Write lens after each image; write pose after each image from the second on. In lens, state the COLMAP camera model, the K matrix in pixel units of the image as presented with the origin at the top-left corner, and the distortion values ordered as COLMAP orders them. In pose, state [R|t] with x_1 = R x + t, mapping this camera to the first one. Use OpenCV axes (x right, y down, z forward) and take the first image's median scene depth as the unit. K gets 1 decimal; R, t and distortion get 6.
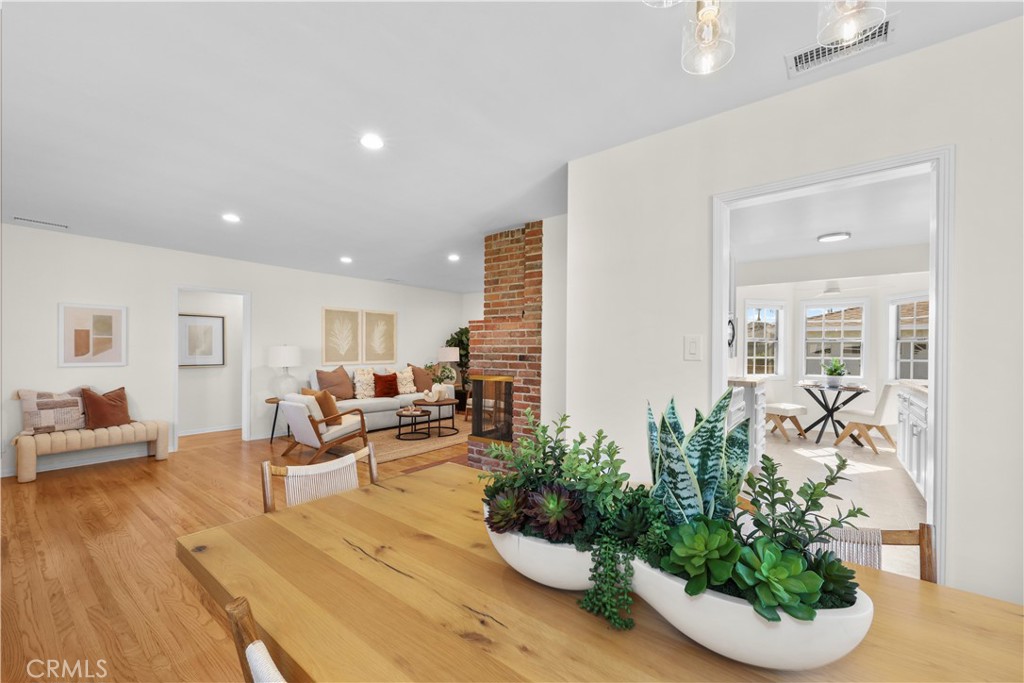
lens RADIAL K [[415.3, 0, 503.9], [0, 415.3, 355.8], [0, 0, 1]] dist [-0.002052, 0.000049]
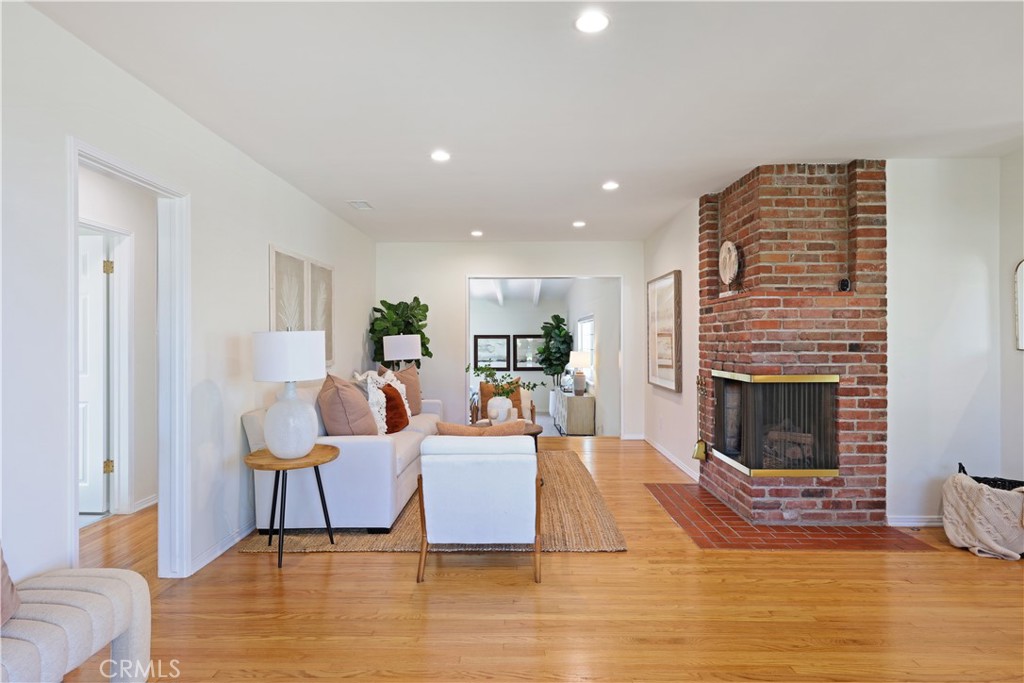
lens RADIAL K [[592.0, 0, 513.0], [0, 592.0, 344.0], [0, 0, 1]] dist [-0.002266, -0.000251]
pose [[0.789274, -0.010393, 0.613954, -1.076544], [0.016383, 0.999857, -0.004136, -0.006383], [-0.613823, 0.013323, 0.789331, 0.578869]]
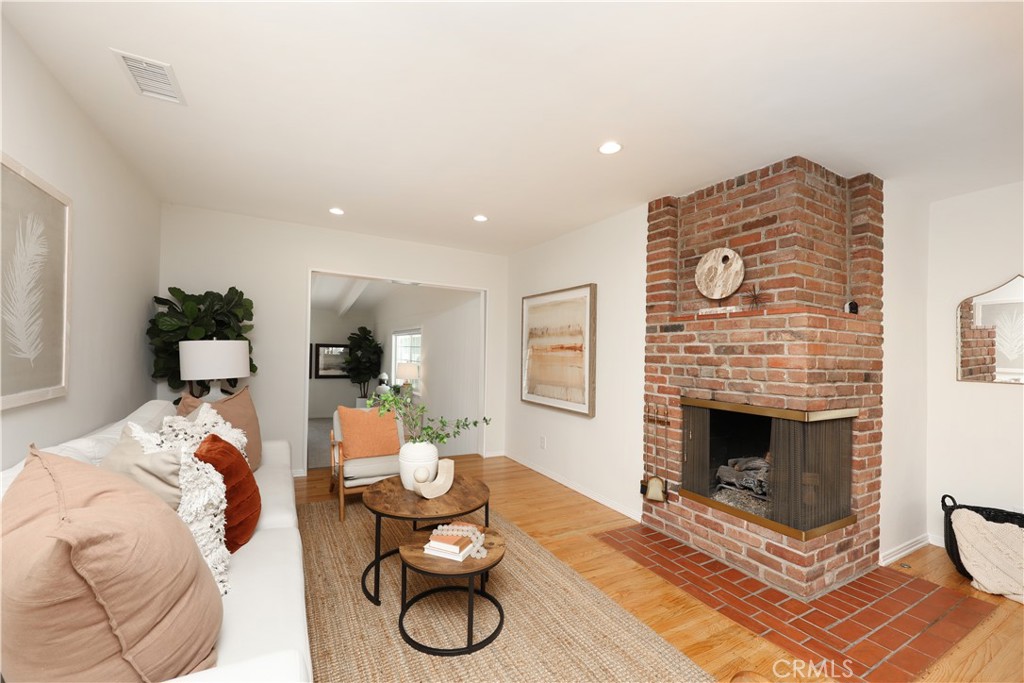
lens RADIAL K [[415.3, 0, 518.8], [0, 415.3, 356.0], [0, 0, 1]] dist [-0.002052, 0.000049]
pose [[0.374865, 0.001069, 0.927079, -0.788274], [-0.012252, 0.999918, 0.003801, -0.024914], [-0.926998, -0.012784, 0.374848, 1.306187]]
